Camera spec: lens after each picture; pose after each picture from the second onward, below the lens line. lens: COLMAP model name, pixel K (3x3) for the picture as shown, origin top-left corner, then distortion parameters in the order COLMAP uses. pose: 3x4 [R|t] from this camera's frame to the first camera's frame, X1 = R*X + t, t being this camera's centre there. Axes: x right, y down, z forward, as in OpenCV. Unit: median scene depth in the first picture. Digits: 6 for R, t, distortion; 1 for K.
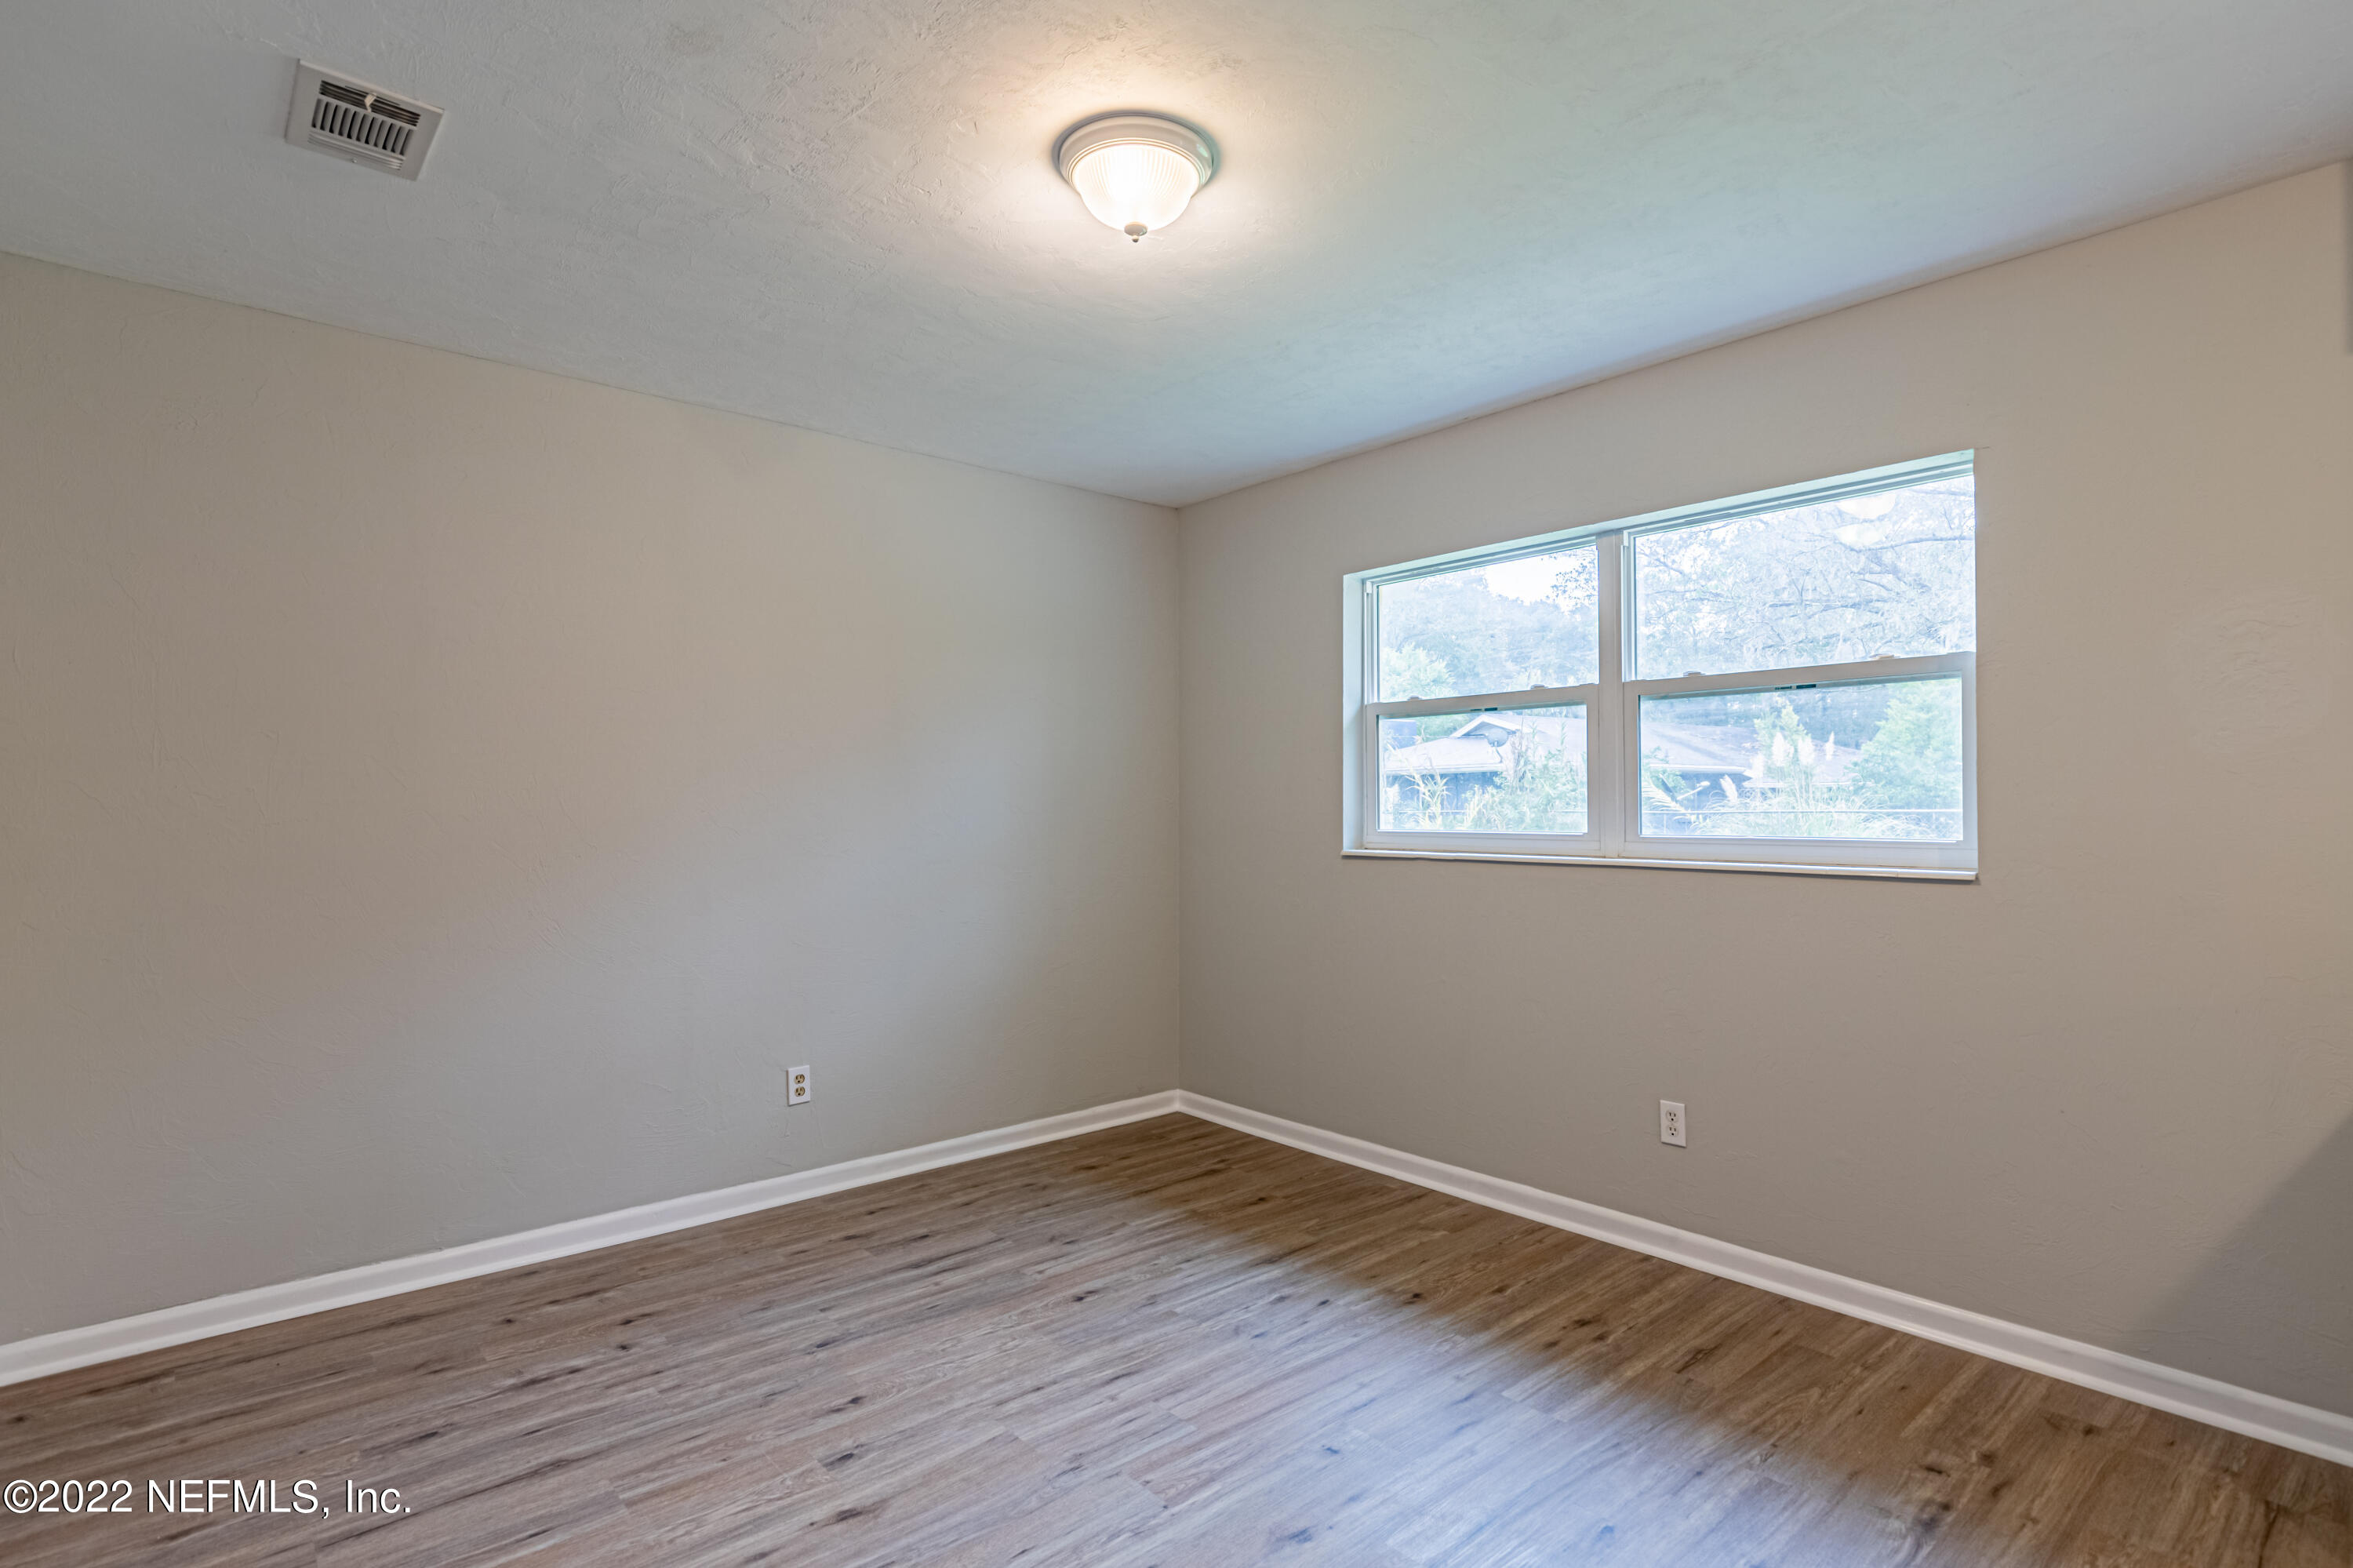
lens RADIAL K [[1160.0, 0, 1207.3], [0, 1160.0, 791.5], [0, 0, 1]] dist [-0.000991, -0.000283]
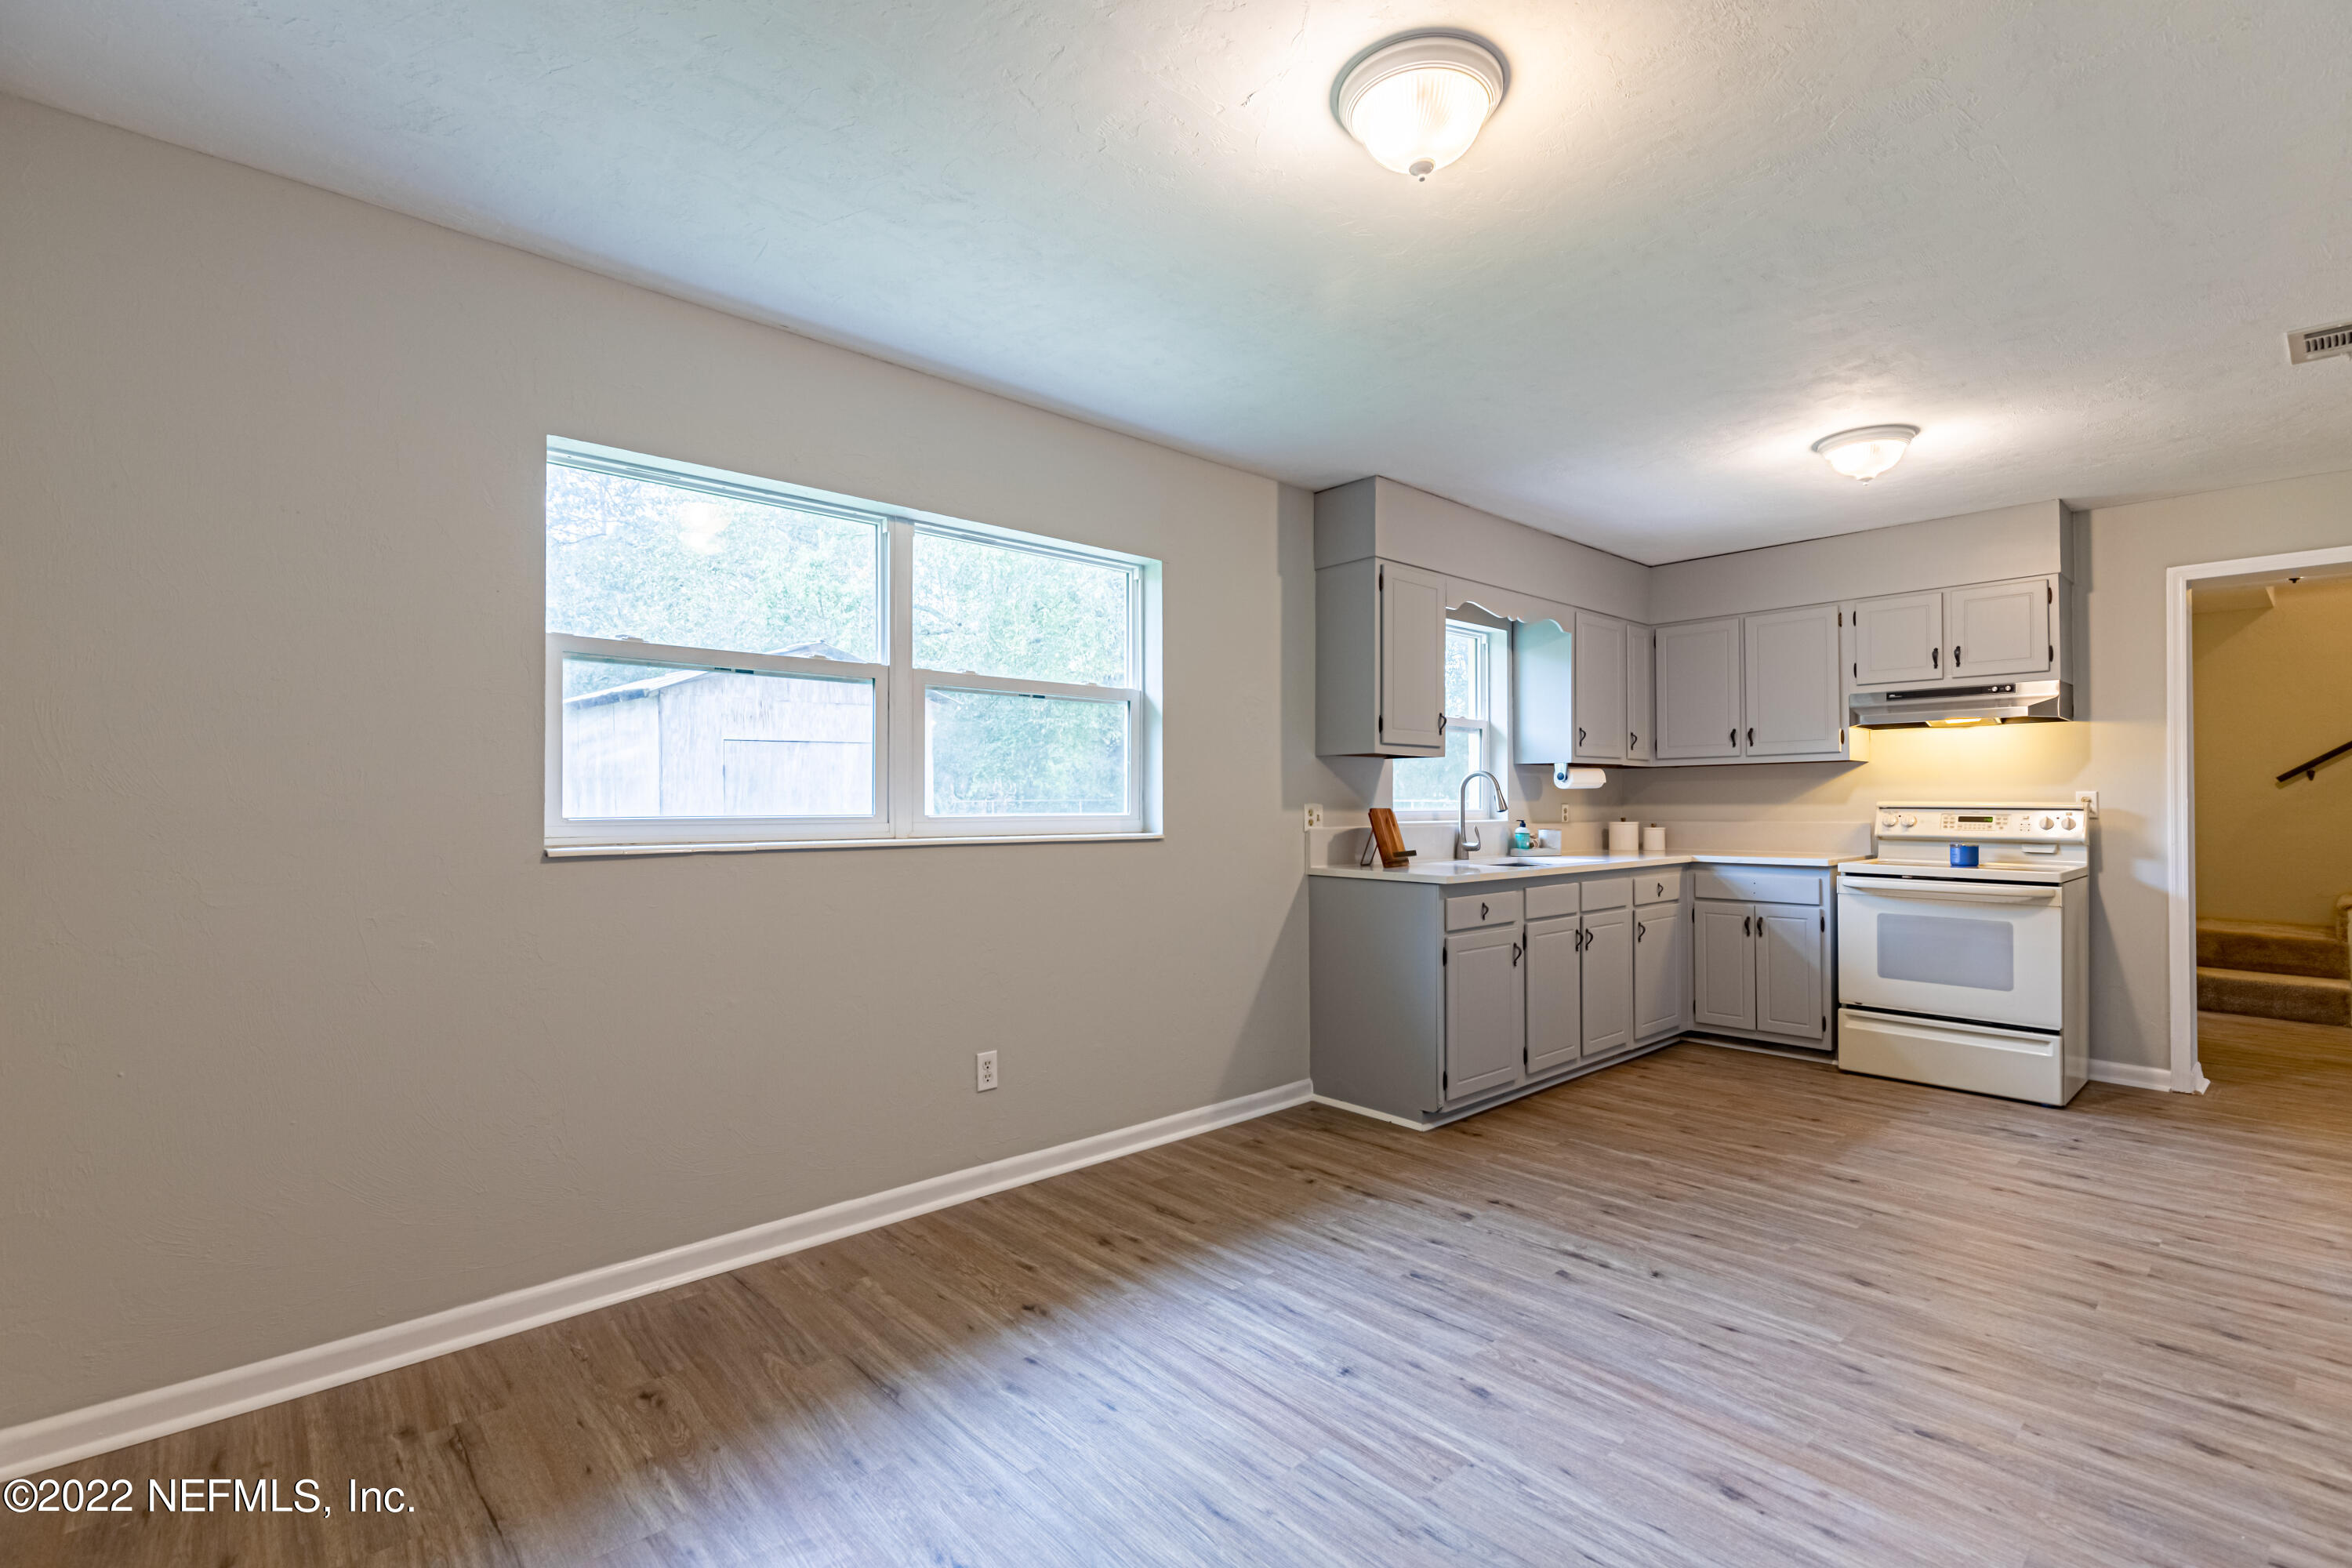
lens RADIAL K [[1055.7, 0, 1191.4], [0, 1055.7, 788.9], [0, 0, 1]] dist [0.003993, -0.000195]
pose [[-0.013235, 0.016139, 0.999782, -0.725738], [-0.010625, 0.999811, -0.016280, 0.032088], [-0.999856, -0.010838, -0.013061, 0.947578]]
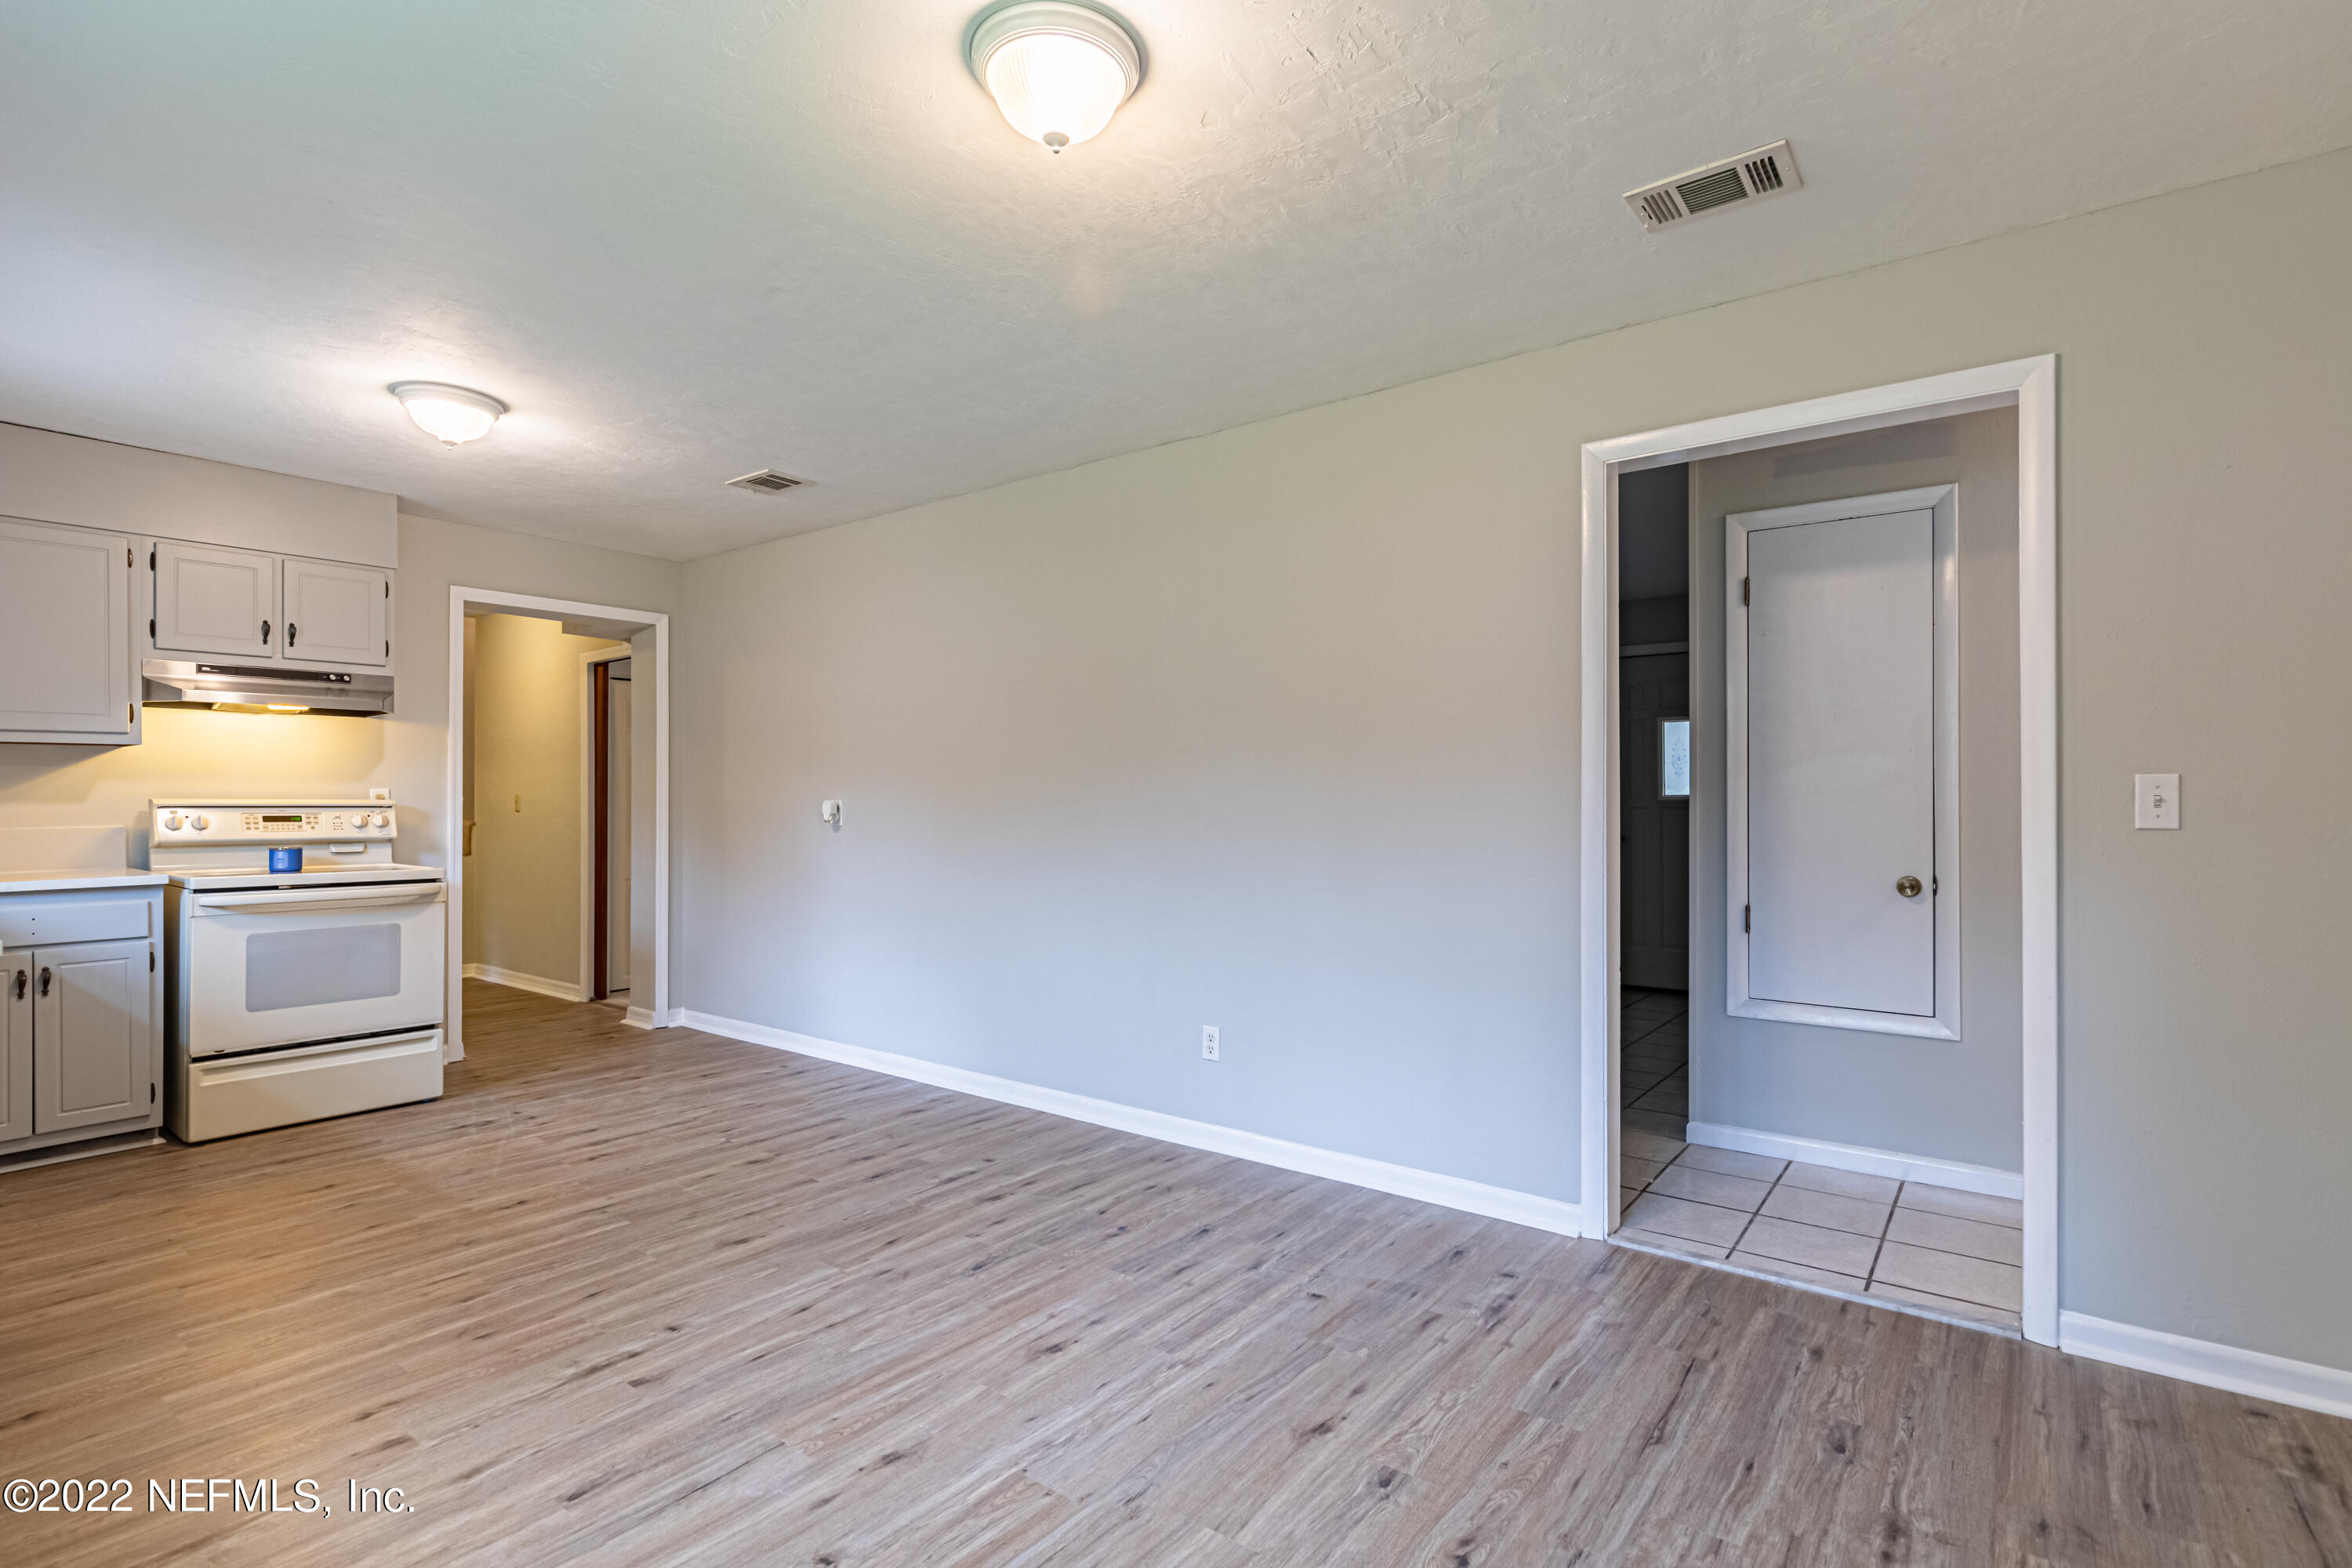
lens RADIAL K [[1110.2, 0, 1186.8], [0, 1110.2, 791.6], [0, 0, 1]] dist [0.000827, -0.000251]
pose [[-0.982915, 0.003612, -0.184026, 0.000455], [0.006765, 0.999841, -0.016506, 0.035984], [0.183937, -0.017469, -0.982783, 1.482876]]
